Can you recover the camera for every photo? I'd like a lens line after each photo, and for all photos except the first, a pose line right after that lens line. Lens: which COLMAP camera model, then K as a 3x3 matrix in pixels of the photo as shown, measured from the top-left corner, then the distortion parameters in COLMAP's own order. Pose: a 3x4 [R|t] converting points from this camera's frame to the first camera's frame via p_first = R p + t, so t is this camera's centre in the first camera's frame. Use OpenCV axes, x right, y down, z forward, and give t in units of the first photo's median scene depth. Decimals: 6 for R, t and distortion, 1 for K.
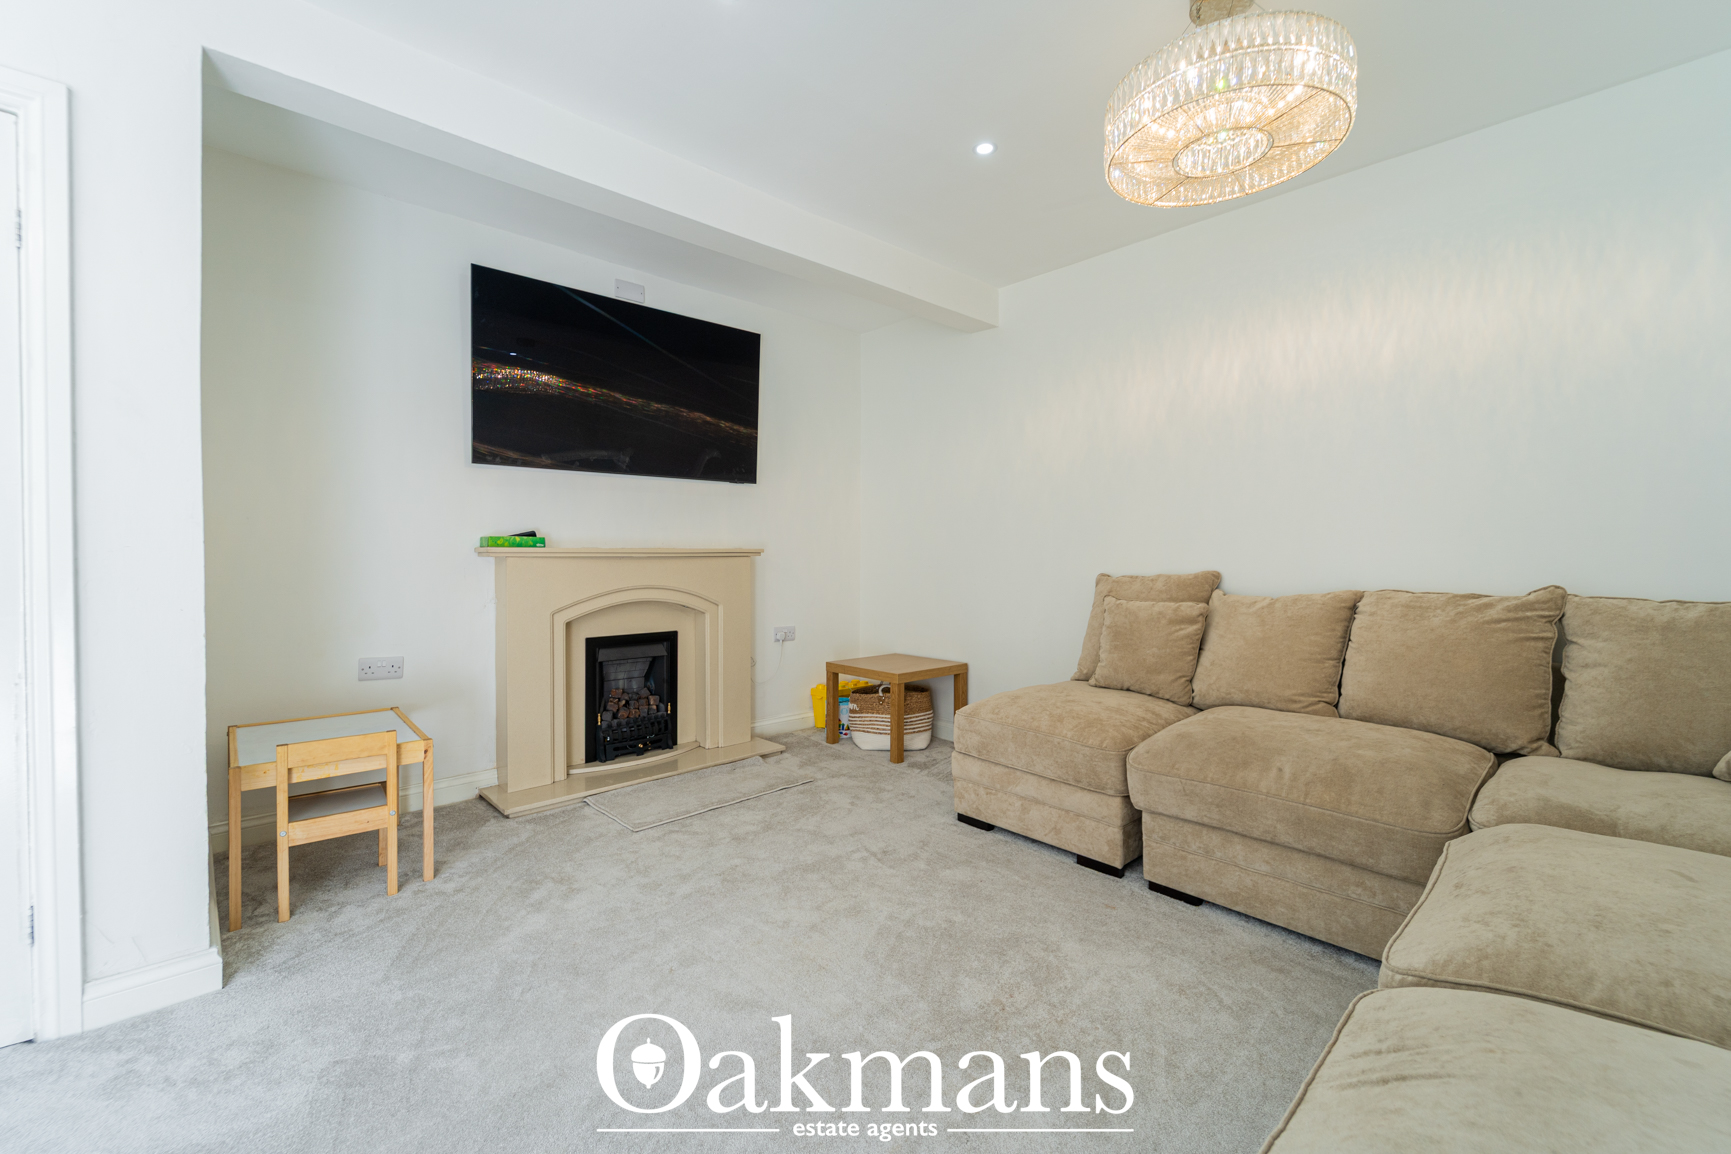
lens RADIAL K [[710.1, 0, 842.5], [0, 710.1, 567.5], [0, 0, 1]] dist [0.008720, -0.005884]
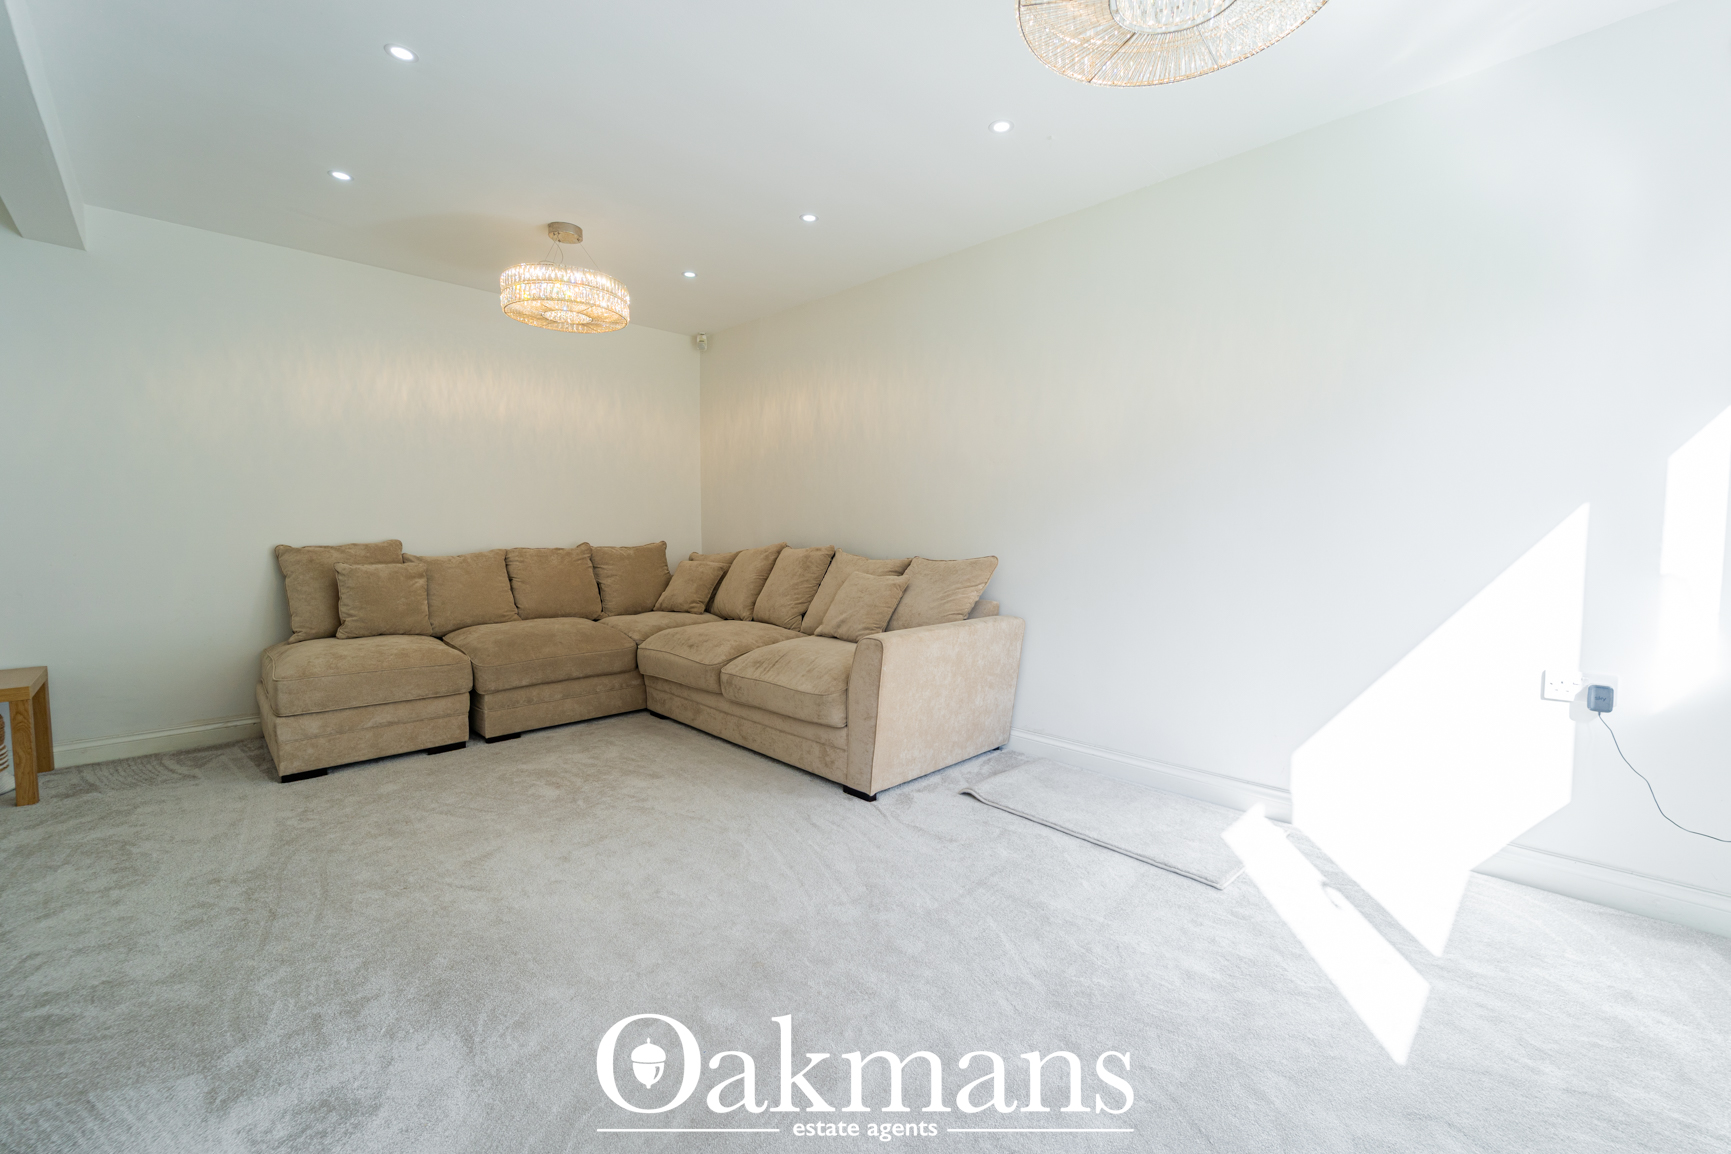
lens RADIAL K [[708.1, 0, 863.3], [0, 708.1, 570.3], [0, 0, 1]] dist [-0.007809, 0.000023]
pose [[-0.033186, -0.062554, 0.997490, -0.929785], [0.014228, 0.997909, 0.063053, -0.010073], [-0.999348, 0.016285, -0.032226, 0.187341]]
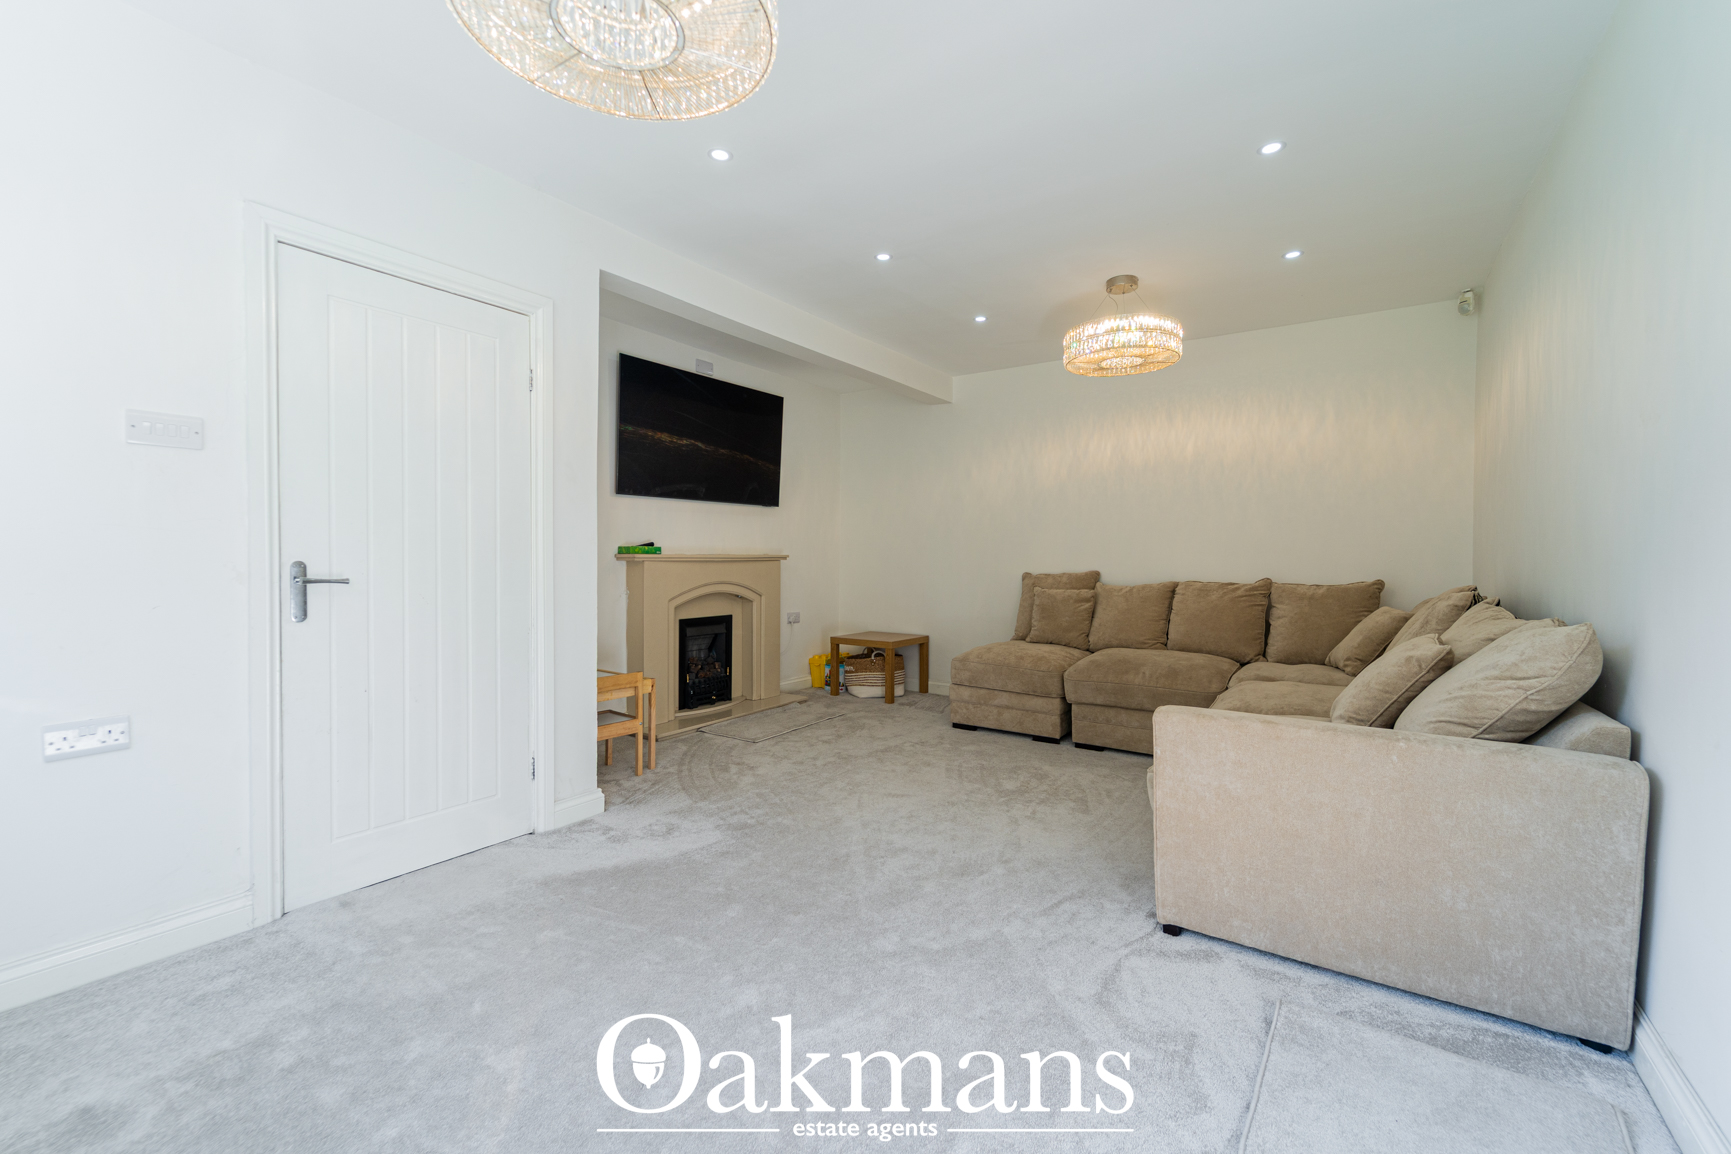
lens RADIAL K [[695.7, 0, 843.2], [0, 695.7, 568.5], [0, 0, 1]] dist [-0.001525, -0.000072]
pose [[0.978606, 0.000388, 0.205743, -0.421461], [-0.000355, 1.000000, -0.000199, 0.000516], [-0.205743, 0.000121, 0.978606, -0.500297]]
